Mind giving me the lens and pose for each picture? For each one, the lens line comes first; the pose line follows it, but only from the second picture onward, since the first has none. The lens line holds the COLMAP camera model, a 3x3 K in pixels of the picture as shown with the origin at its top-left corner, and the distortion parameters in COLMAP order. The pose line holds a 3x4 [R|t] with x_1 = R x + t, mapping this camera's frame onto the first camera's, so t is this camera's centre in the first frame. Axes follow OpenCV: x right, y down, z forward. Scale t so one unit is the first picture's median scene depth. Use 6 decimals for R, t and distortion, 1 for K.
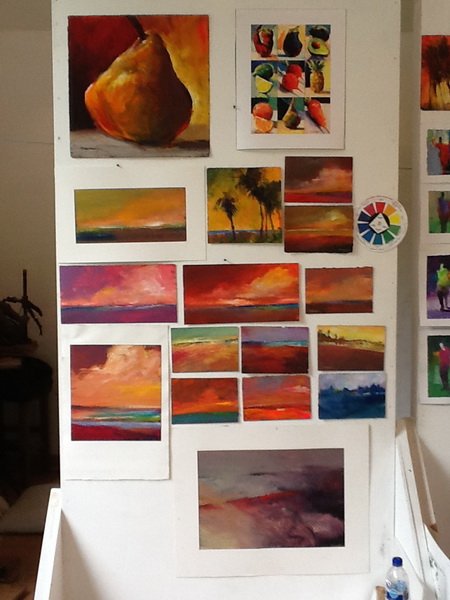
lens RADIAL K [[559.1, 0, 225.0], [0, 559.1, 298.4], [0, 0, 1]] dist [0.024498, 0.000000]
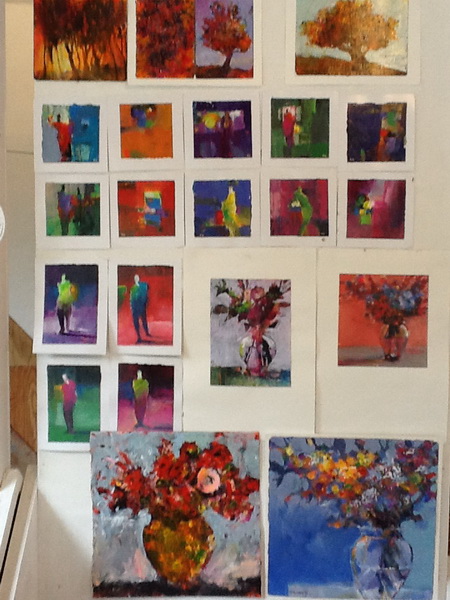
lens RADIAL K [[559.1, 0, 225.0], [0, 559.1, 301.3], [0, 0, 1]] dist [0.024498, 0.000000]
pose [[0.998871, 0.010375, -0.046367, 0.653991], [-0.009871, 0.999890, 0.011077, -0.035495], [0.046477, -0.010607, 0.998863, 0.218852]]
